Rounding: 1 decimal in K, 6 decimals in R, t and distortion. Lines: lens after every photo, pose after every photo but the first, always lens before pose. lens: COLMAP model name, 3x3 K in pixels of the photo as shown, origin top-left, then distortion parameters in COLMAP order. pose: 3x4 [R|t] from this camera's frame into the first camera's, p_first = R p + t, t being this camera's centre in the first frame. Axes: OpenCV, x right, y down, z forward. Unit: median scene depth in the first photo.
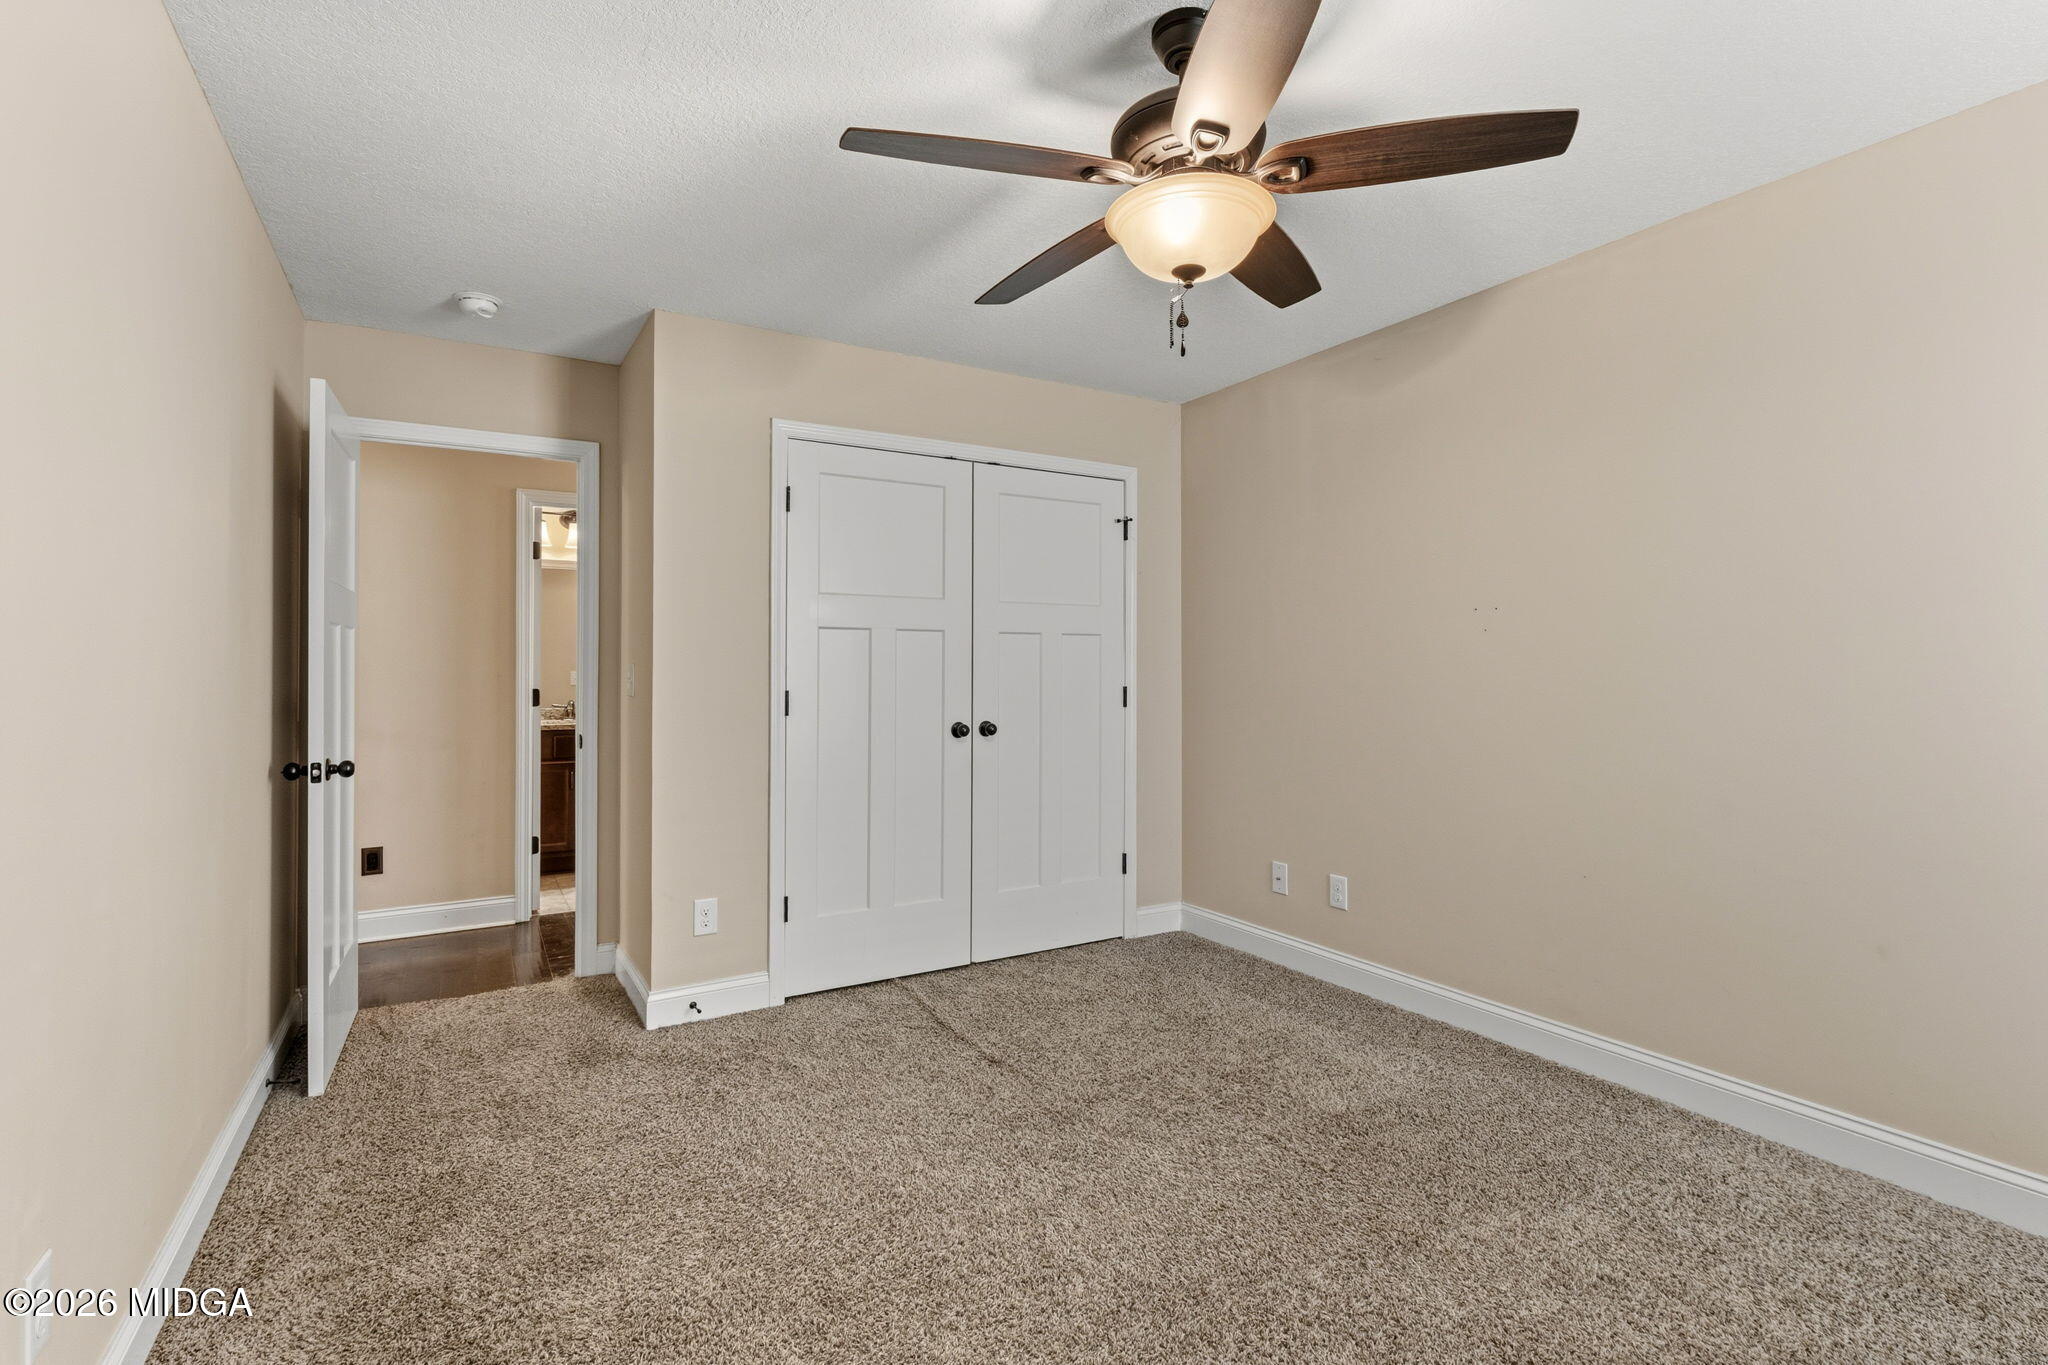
lens RADIAL K [[936.7, 0, 1023.3], [0, 936.7, 675.1], [0, 0, 1]] dist [-0.002634, -0.000716]
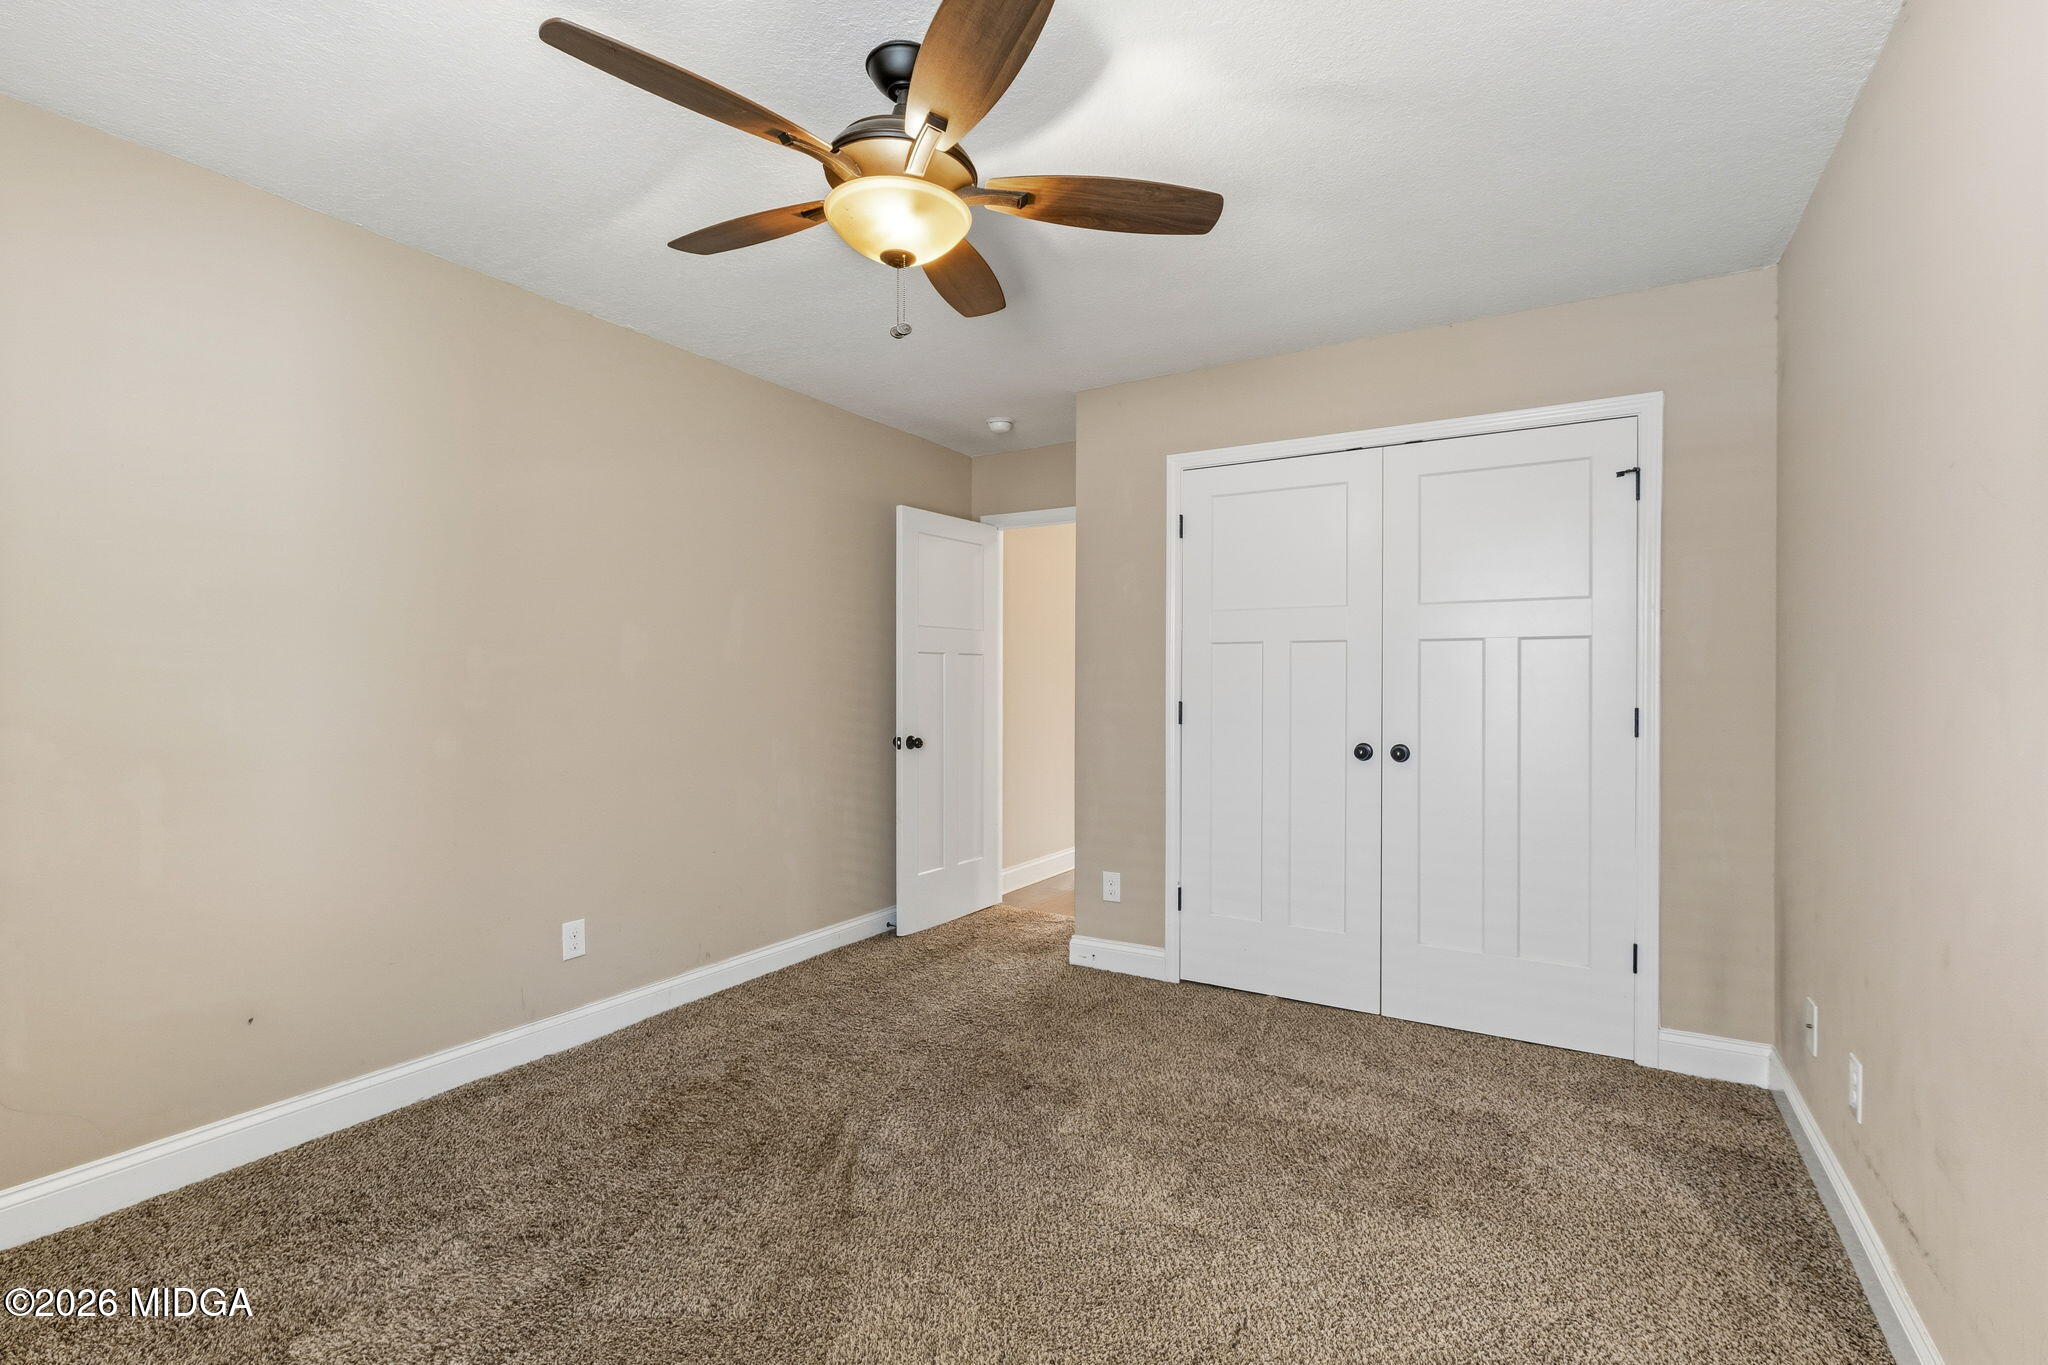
lens RADIAL K [[936.7, 0, 1023.3], [0, 936.7, 675.1], [0, 0, 1]] dist [-0.002634, -0.000716]
pose [[0.470835, 0.005408, -0.882204, 0.624026], [0.001825, 0.999973, 0.007104, -0.021709], [0.882219, -0.004955, 0.470813, 0.316406]]
